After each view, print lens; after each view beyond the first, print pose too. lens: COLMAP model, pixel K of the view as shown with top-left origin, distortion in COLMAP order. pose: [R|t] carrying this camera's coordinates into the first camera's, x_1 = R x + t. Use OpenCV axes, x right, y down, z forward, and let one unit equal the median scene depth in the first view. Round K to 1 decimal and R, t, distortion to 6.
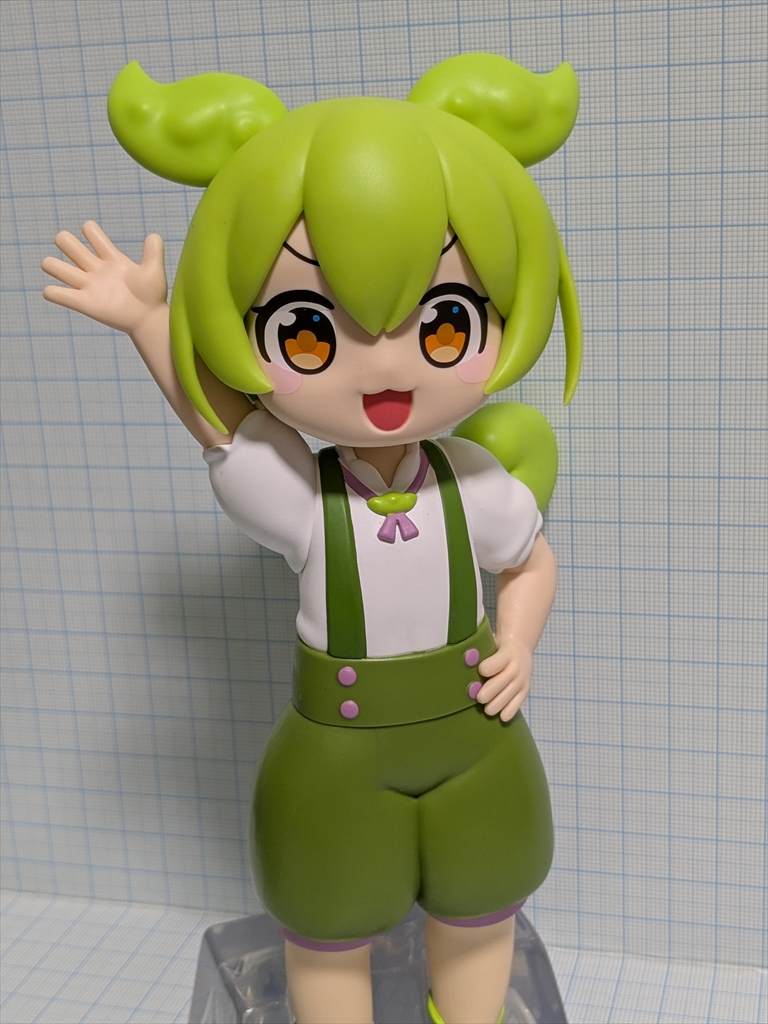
lens RADIAL K [[1445.0, 0, 384.0], [0, 1445.0, 512.0], [0, 0, 1]] dist [0.050833, -0.036234]
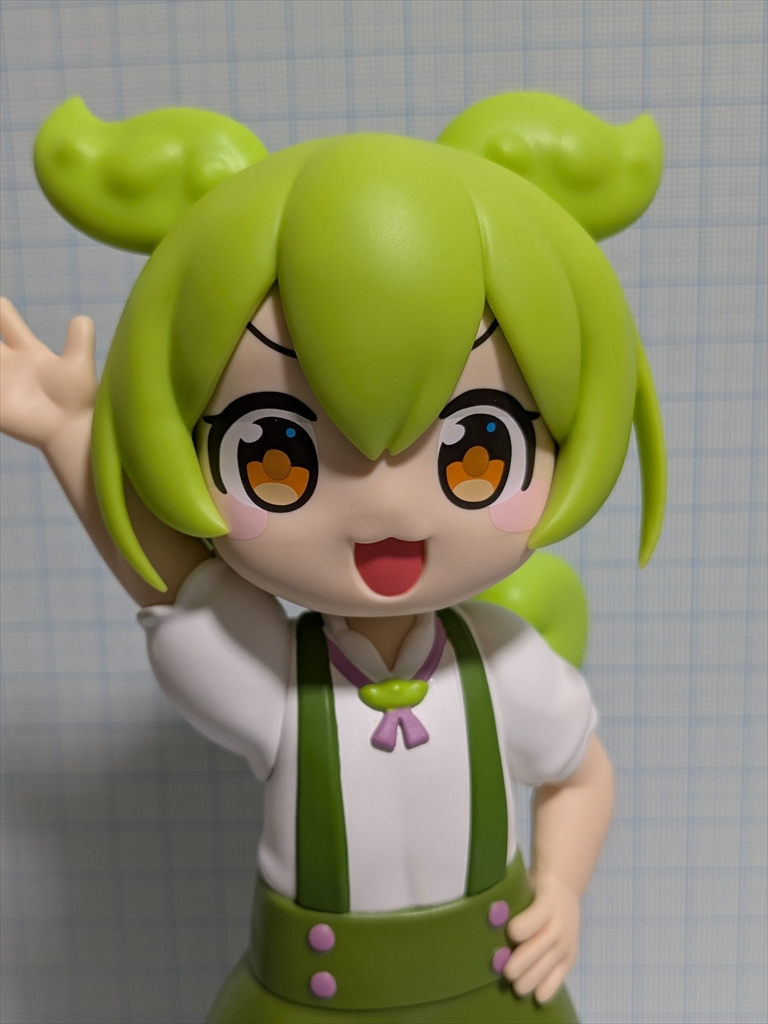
lens RADIAL K [[1211.6, 0, 357.3], [0, 1211.6, 513.5], [0, 0, 1]] dist [0.039026, 0.003538]
pose [[0.998358, 0.033351, -0.046571, 0.012868], [-0.037615, 0.994870, -0.093907, -0.039341], [0.043201, 0.095504, 0.994491, 0.401152]]
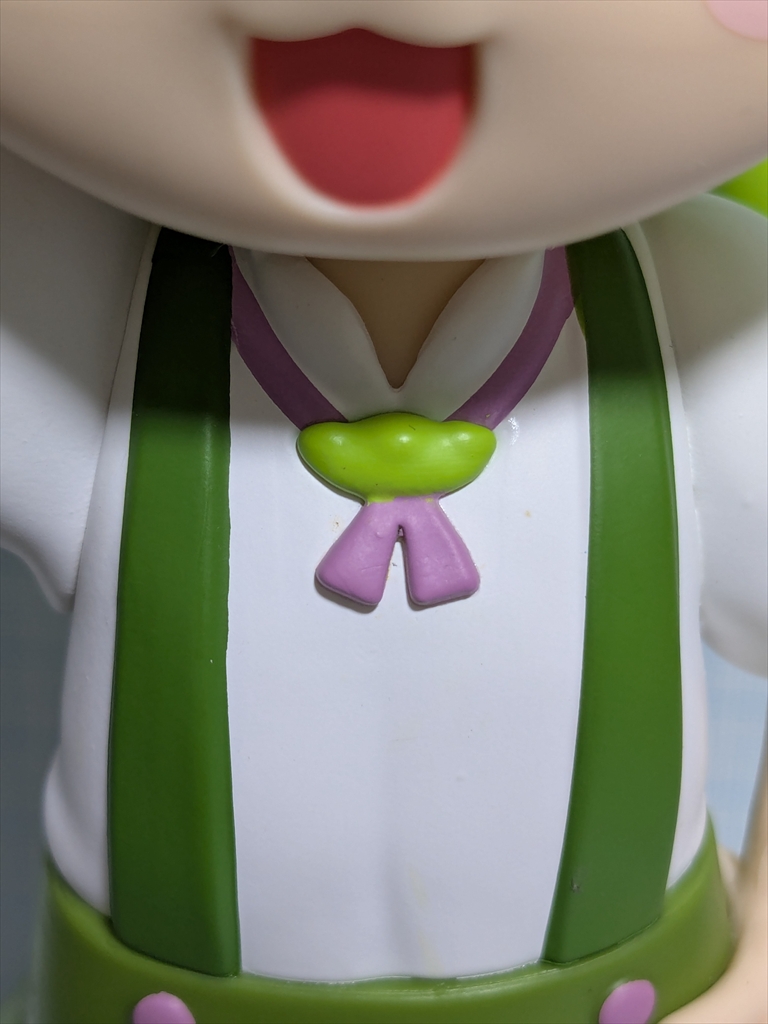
lens RADIAL K [[1973.7, 0, 384.0], [0, 1973.7, 512.0], [0, 0, 1]] dist [0.478007, 0.027378]
pose [[0.978607, 0.161021, -0.128066, 0.052216], [-0.125345, 0.960228, 0.249502, -0.087104], [0.163148, -0.228112, 0.959869, 0.675924]]
